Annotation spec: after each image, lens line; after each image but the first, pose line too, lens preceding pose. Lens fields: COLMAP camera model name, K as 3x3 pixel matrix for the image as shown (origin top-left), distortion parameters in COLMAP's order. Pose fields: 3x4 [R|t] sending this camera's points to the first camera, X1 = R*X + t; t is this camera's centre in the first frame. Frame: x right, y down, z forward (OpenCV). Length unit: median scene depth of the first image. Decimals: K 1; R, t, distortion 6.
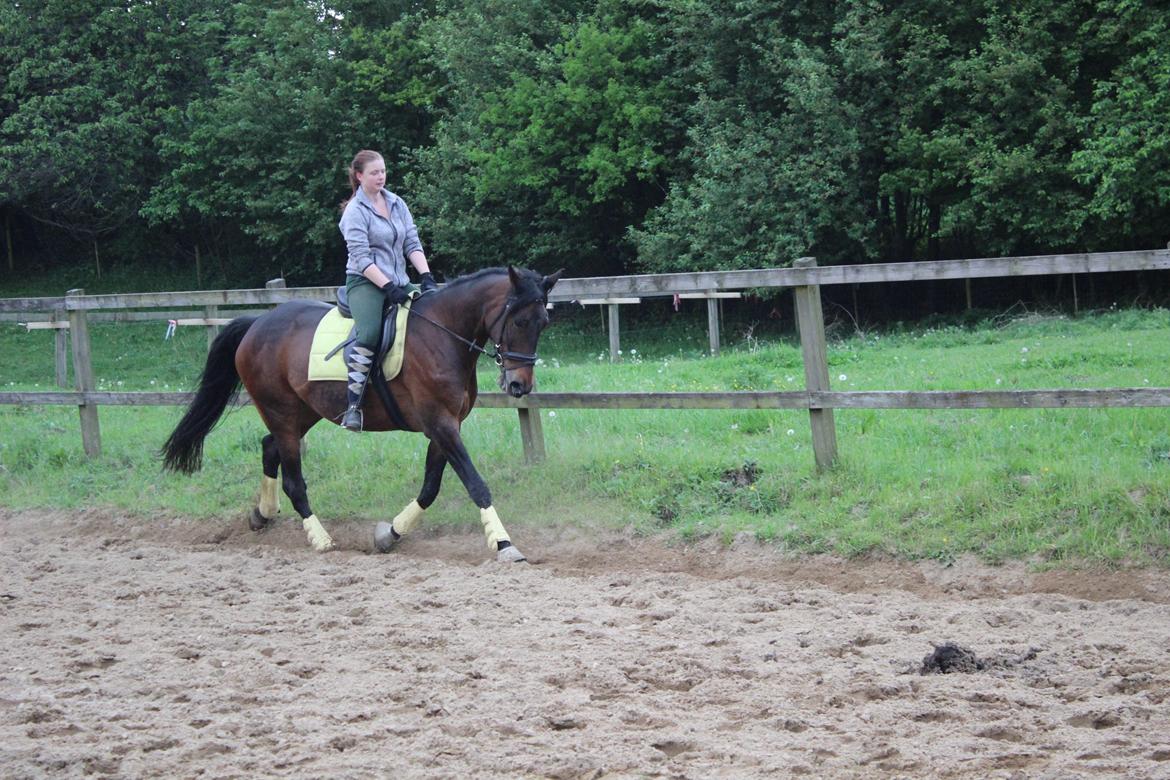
lens RADIAL K [[2795.1, 0, 592.2], [0, 2795.1, 392.7], [0, 0, 1]] dist [0.076648, 0.326158]
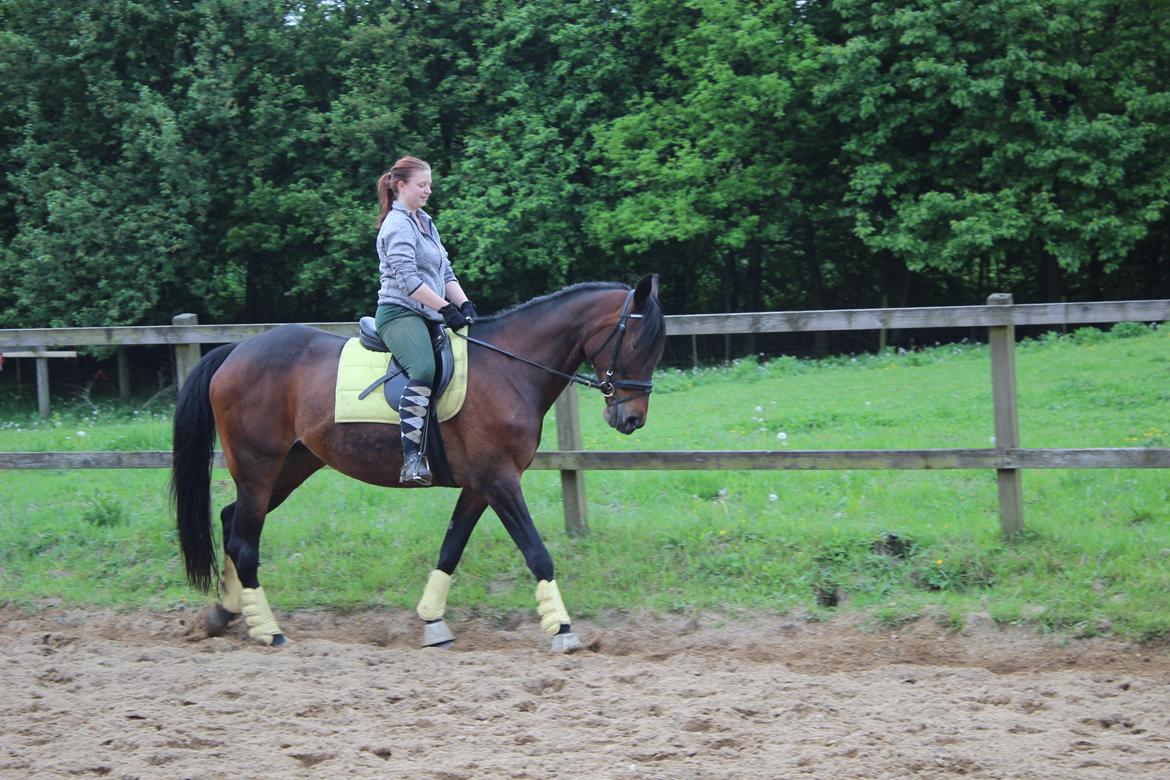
lens RADIAL K [[2795.1, 0, 592.2], [0, 2795.1, 392.7], [0, 0, 1]] dist [0.076648, 0.326158]
pose [[0.943456, 0.006937, 0.331424, -0.096843], [0.001228, 0.999701, -0.024418, 0.000926], [-0.331494, 0.023444, 0.943166, 0.067039]]
